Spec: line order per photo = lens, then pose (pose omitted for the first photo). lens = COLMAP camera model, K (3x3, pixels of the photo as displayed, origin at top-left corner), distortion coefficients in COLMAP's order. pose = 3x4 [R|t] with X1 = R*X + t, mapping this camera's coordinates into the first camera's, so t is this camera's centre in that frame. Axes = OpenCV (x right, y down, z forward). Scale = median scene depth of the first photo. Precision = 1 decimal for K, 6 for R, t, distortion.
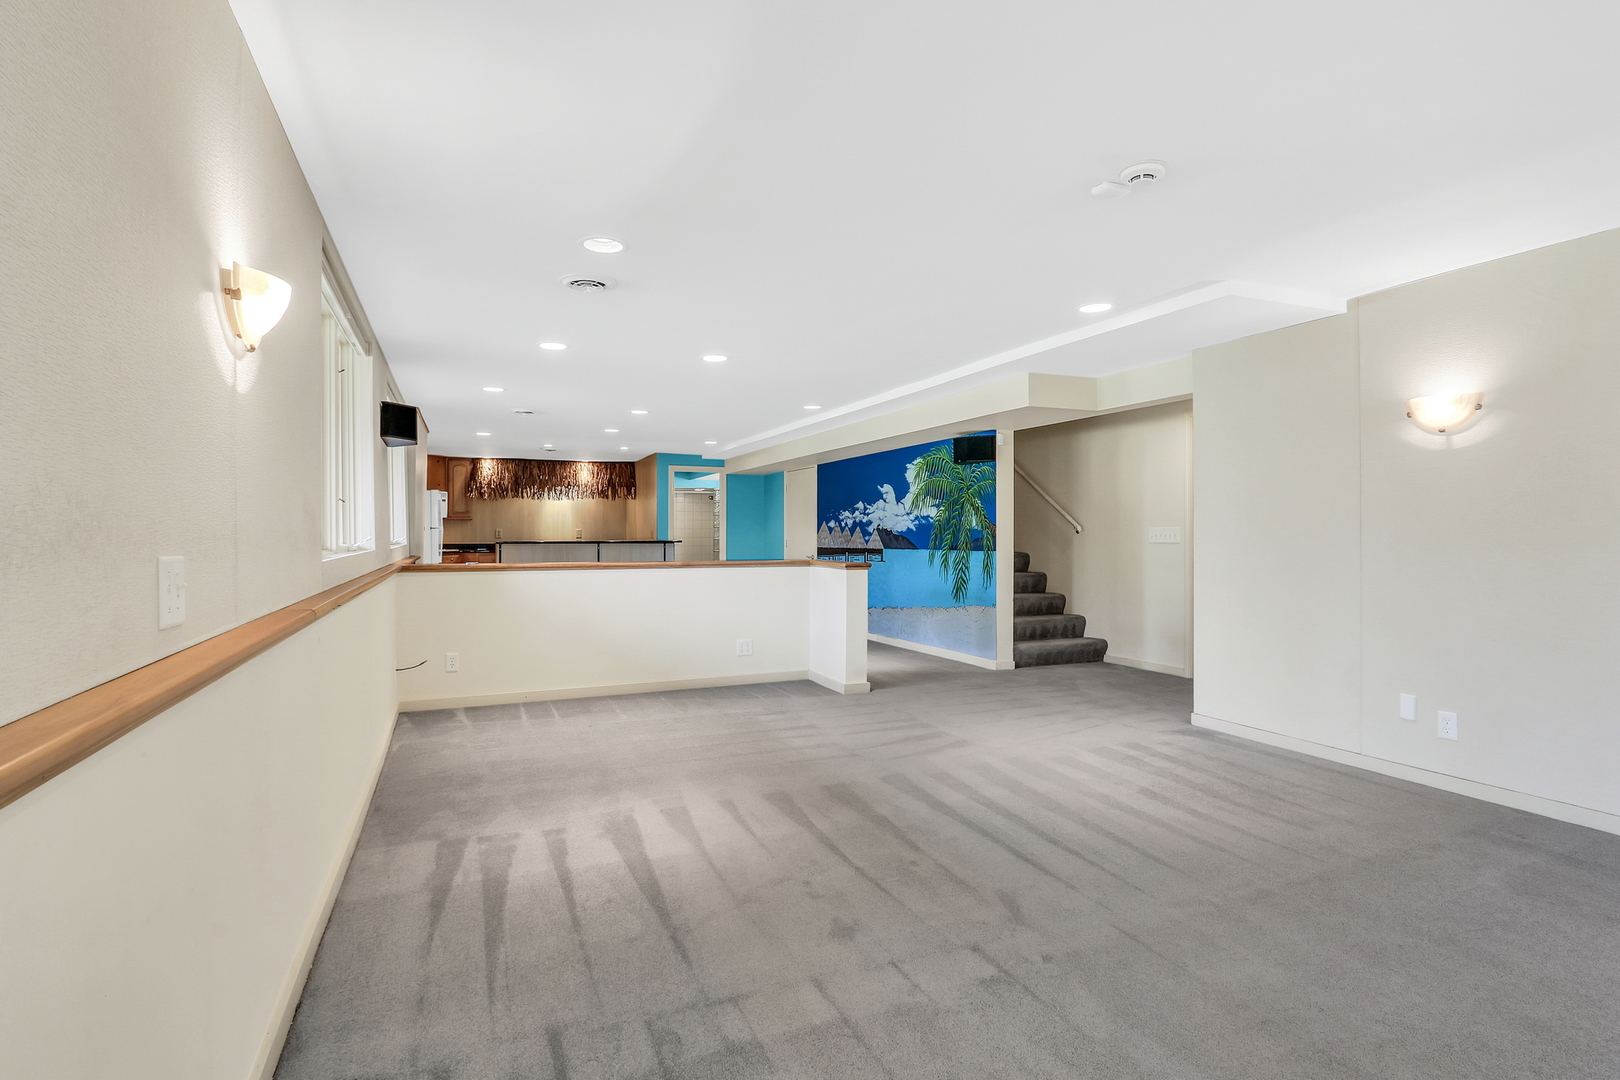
lens RADIAL K [[796.6, 0, 783.0], [0, 796.6, 533.8], [0, 0, 1]] dist [-0.032227, 0.013335]
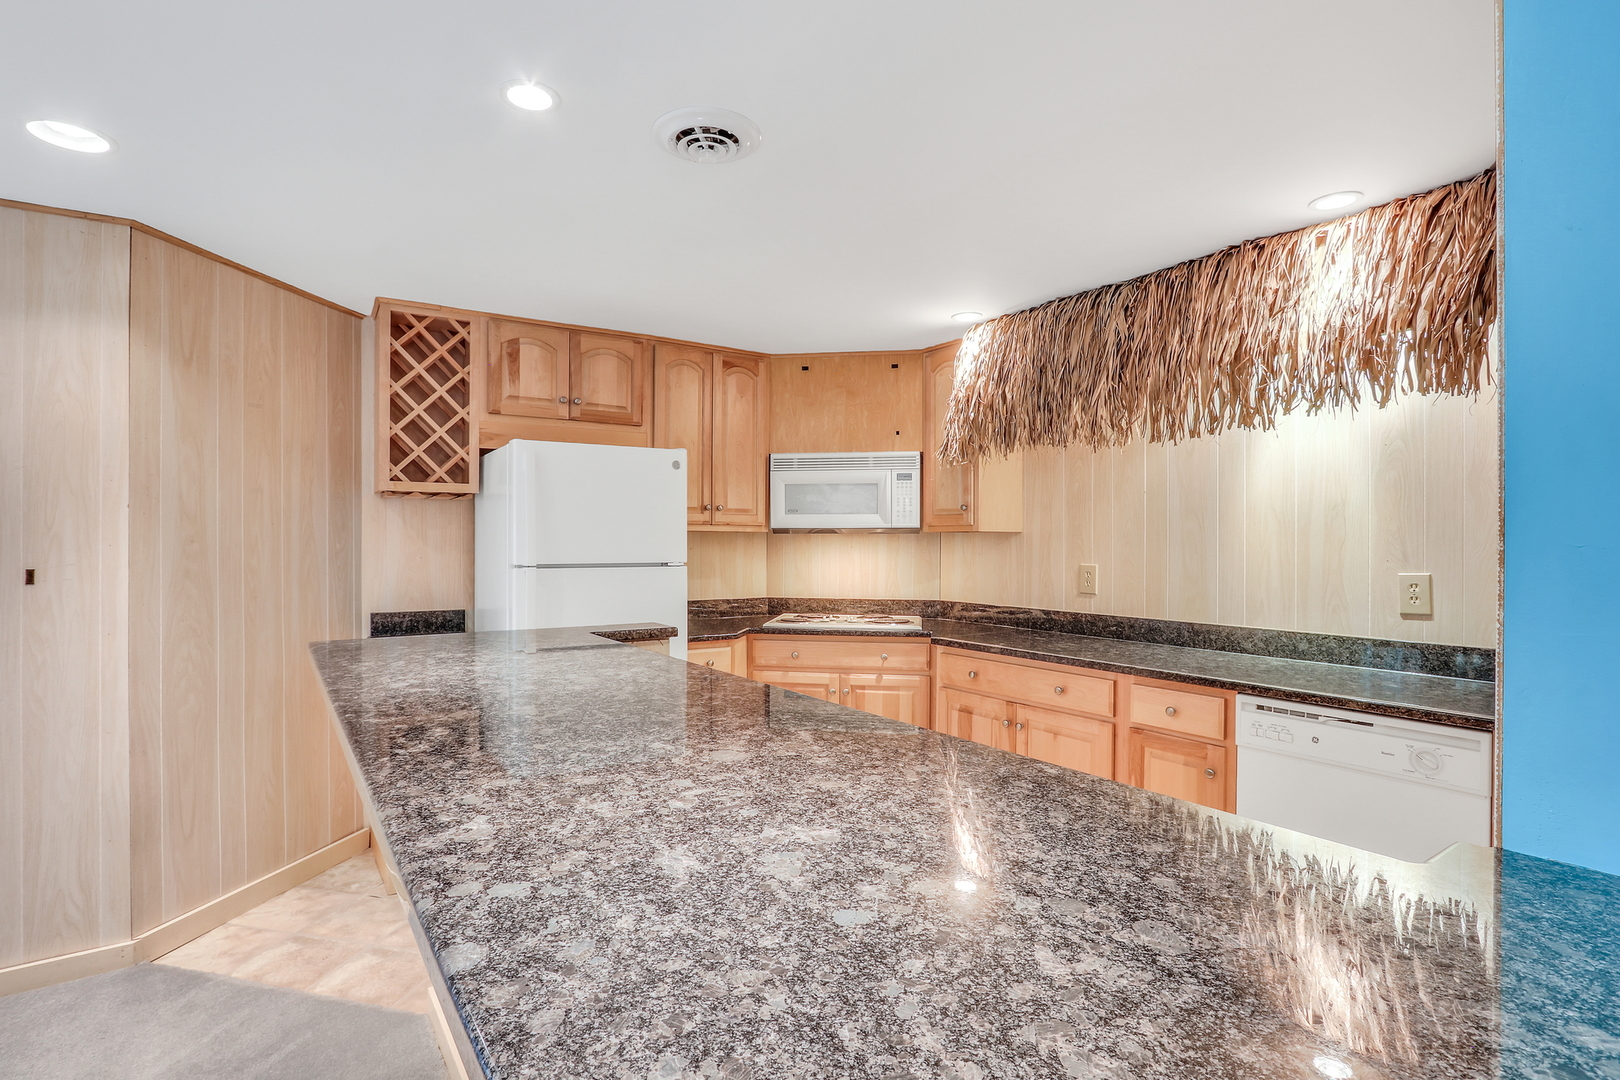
lens RADIAL K [[796.6, 0, 783.0], [0, 796.6, 533.8], [0, 0, 1]] dist [-0.032227, 0.013335]
pose [[0.207742, -0.006700, -0.978161, -0.102280], [-0.004079, 0.999962, -0.007716, -0.014499], [0.978175, 0.005593, 0.207707, 0.859448]]
